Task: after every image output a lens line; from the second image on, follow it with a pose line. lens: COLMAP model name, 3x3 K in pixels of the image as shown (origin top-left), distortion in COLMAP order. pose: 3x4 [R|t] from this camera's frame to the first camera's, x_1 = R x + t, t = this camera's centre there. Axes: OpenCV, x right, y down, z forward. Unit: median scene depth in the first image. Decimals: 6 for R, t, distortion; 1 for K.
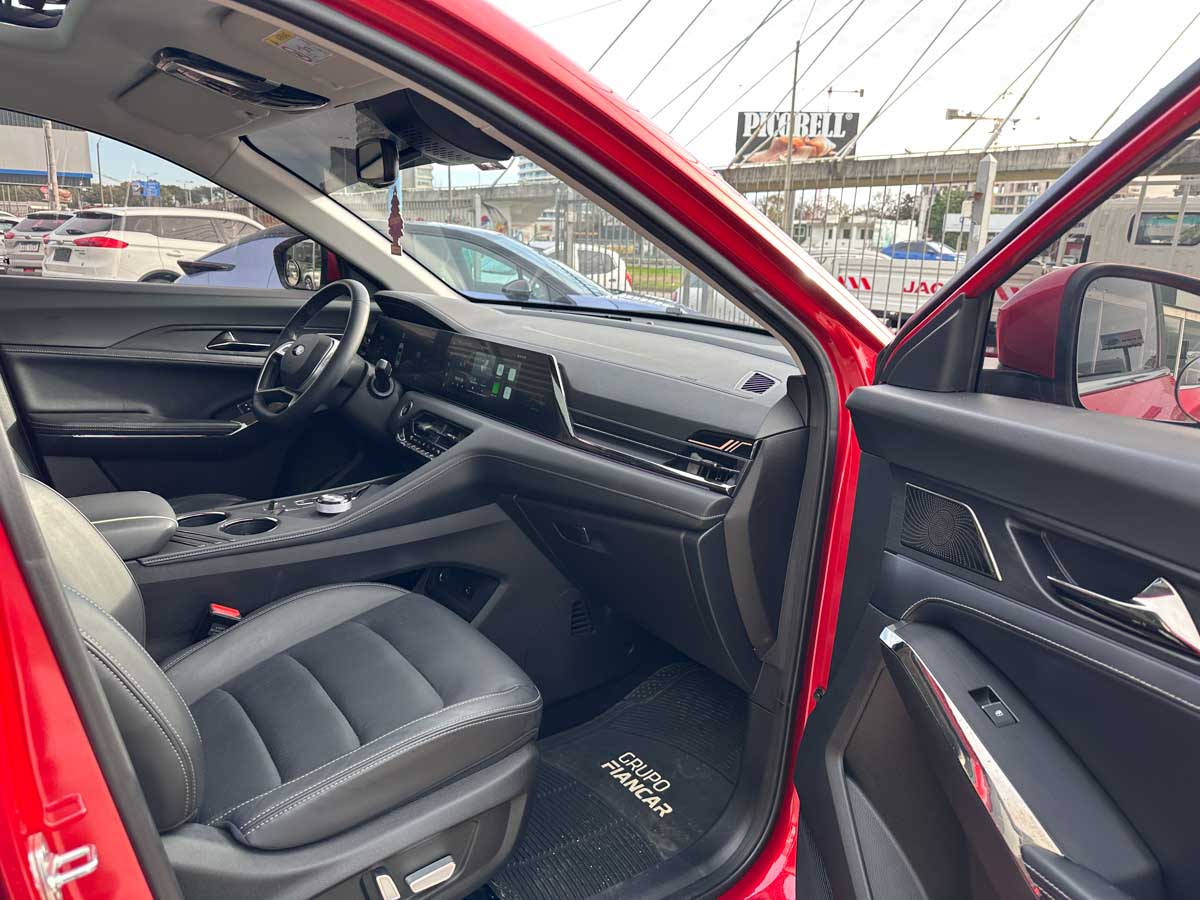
lens RADIAL K [[849.6, 0, 601.8], [0, 849.6, 450.1], [0, 0, 1]] dist [0.044139, -0.056759]
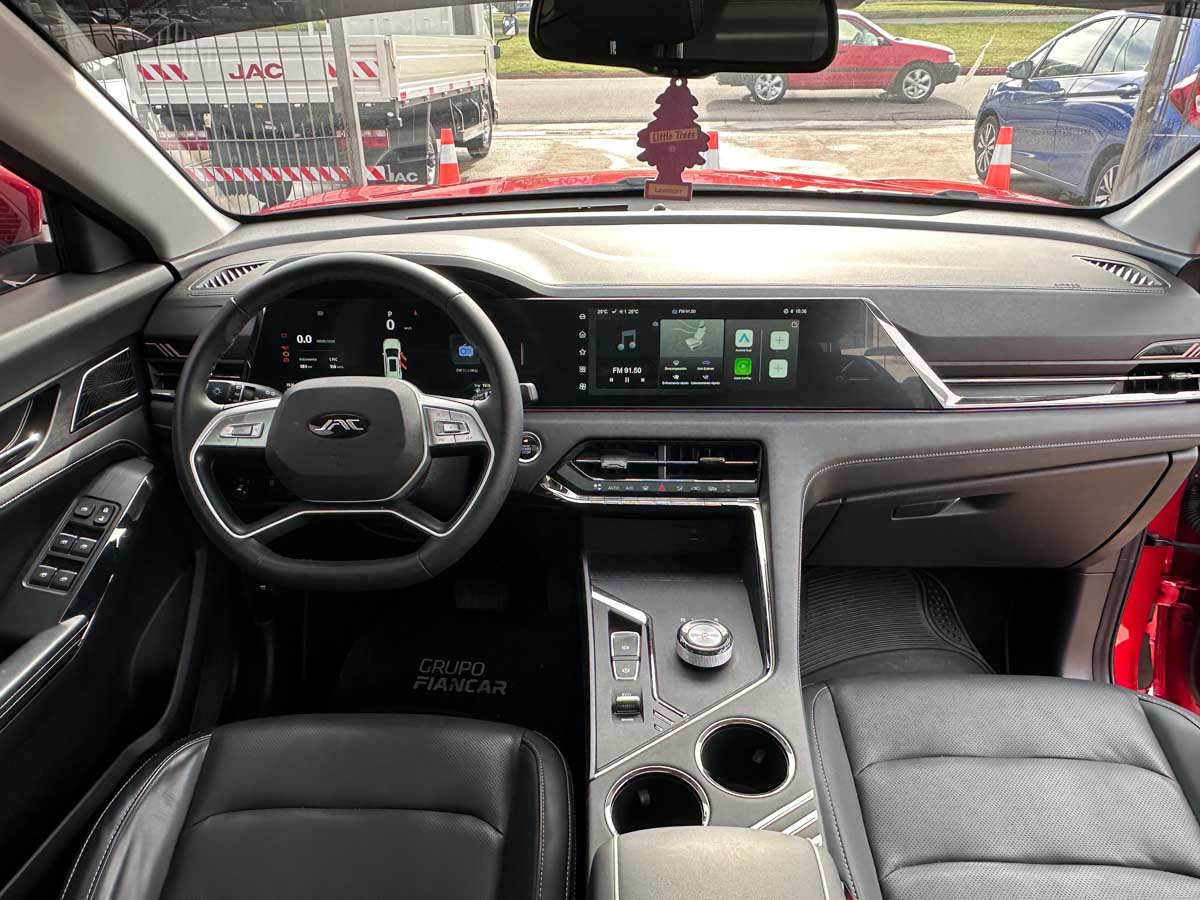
lens RADIAL K [[849.6, 0, 599.8], [0, 849.6, 453.4], [0, 0, 1]] dist [0.044139, -0.056759]
pose [[0.621280, -0.403080, 0.671965, -0.537228], [0.219695, 0.912757, 0.344395, -0.212745], [-0.752160, -0.066338, 0.655633, 0.511958]]
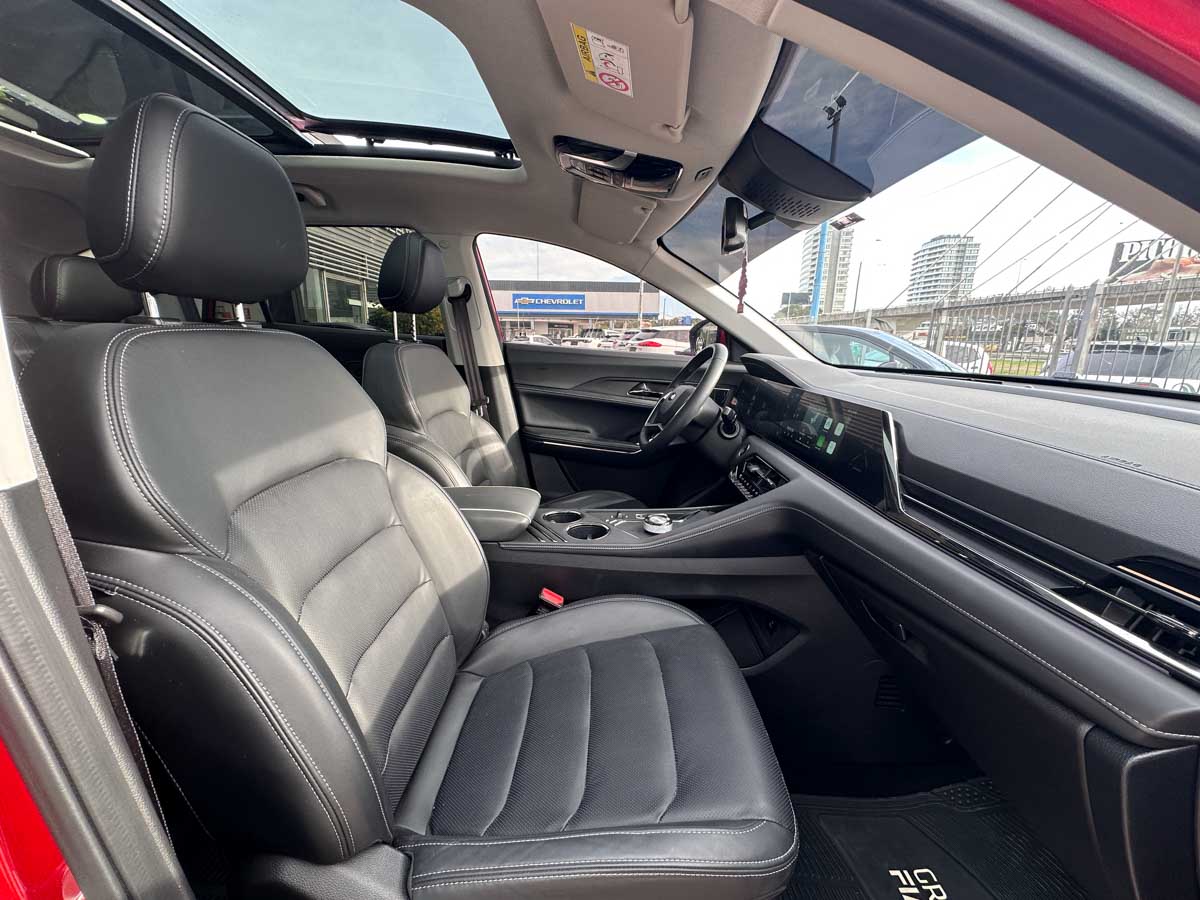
lens RADIAL K [[476.4, 0, 599.7], [0, 476.4, 447.8], [0, 0, 1]] dist [-0.007252, 0.001347]
pose [[0.796290, 0.116339, -0.593622, 0.000456], [-0.134544, 0.990813, 0.013703, -0.030543], [0.589763, 0.068957, 0.804627, 0.319077]]
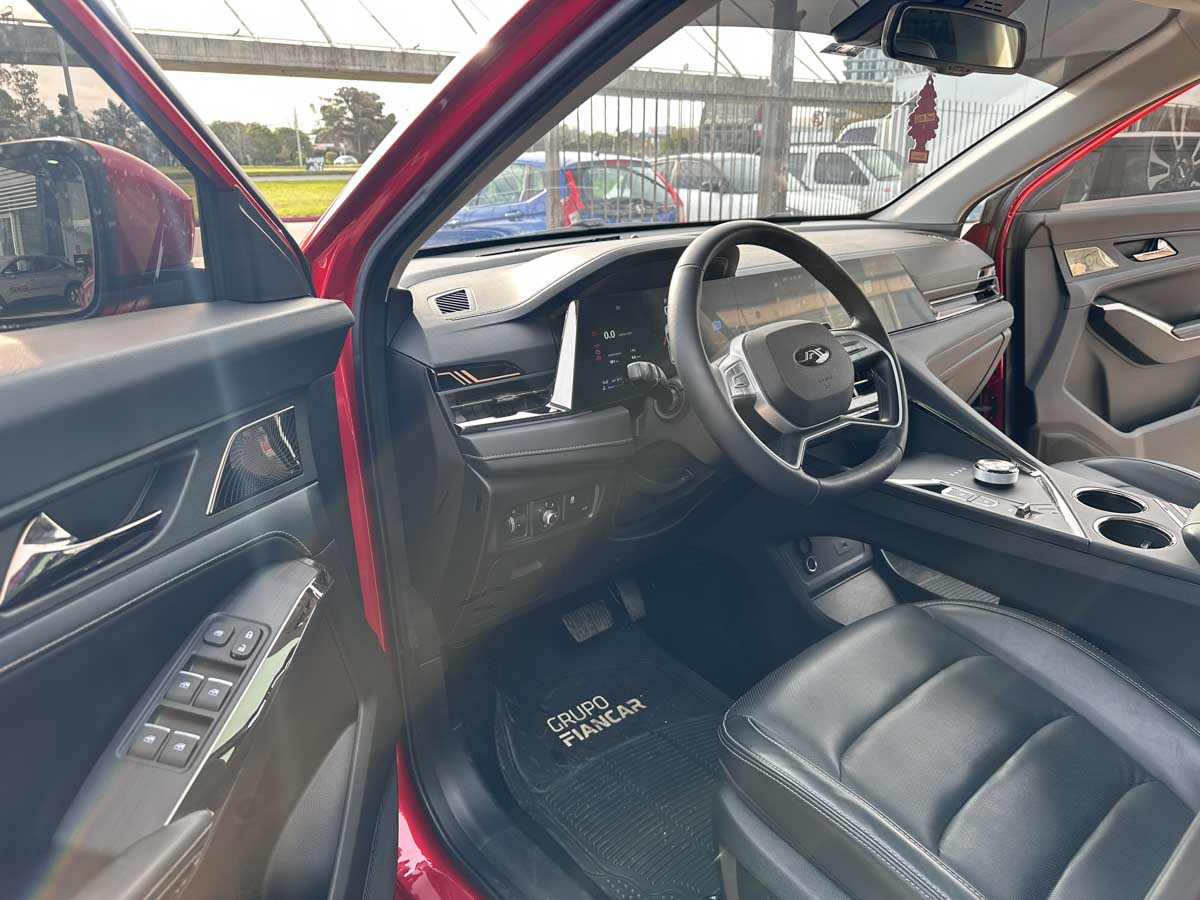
lens RADIAL K [[849.6, 0, 594.5], [0, 849.6, 445.6], [0, 0, 1]] dist [0.044139, -0.056759]
pose [[-0.091475, -0.345665, 0.933889, -0.788413], [0.241675, 0.902077, 0.357562, -0.265532], [-0.966036, 0.258405, 0.001021, 1.041136]]
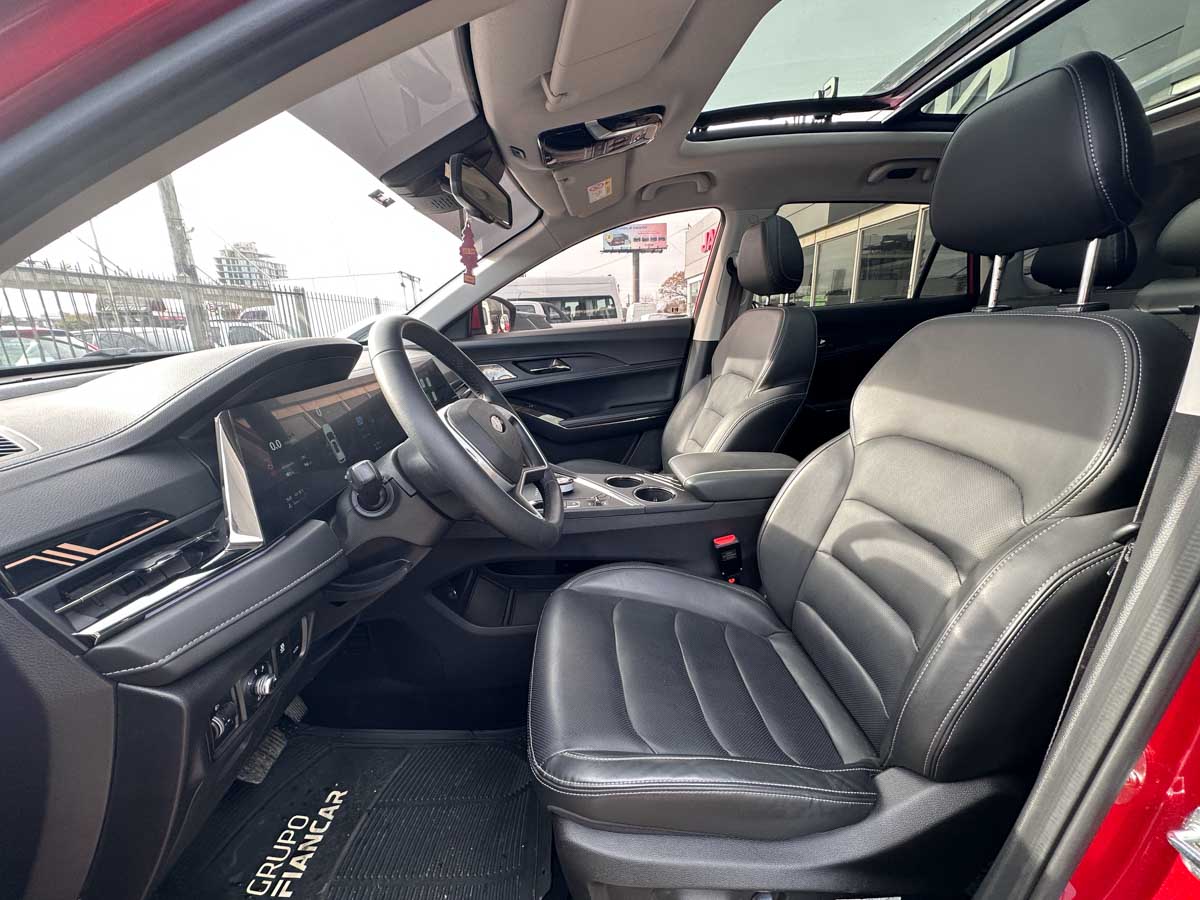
lens RADIAL K [[476.4, 0, 596.6], [0, 476.4, 448.7], [0, 0, 1]] dist [-0.007252, 0.001347]
pose [[-0.841714, -0.146268, 0.519733, -0.546012], [0.128957, 0.880284, 0.456585, -0.228565], [-0.524297, 0.451337, -0.722086, 1.110475]]
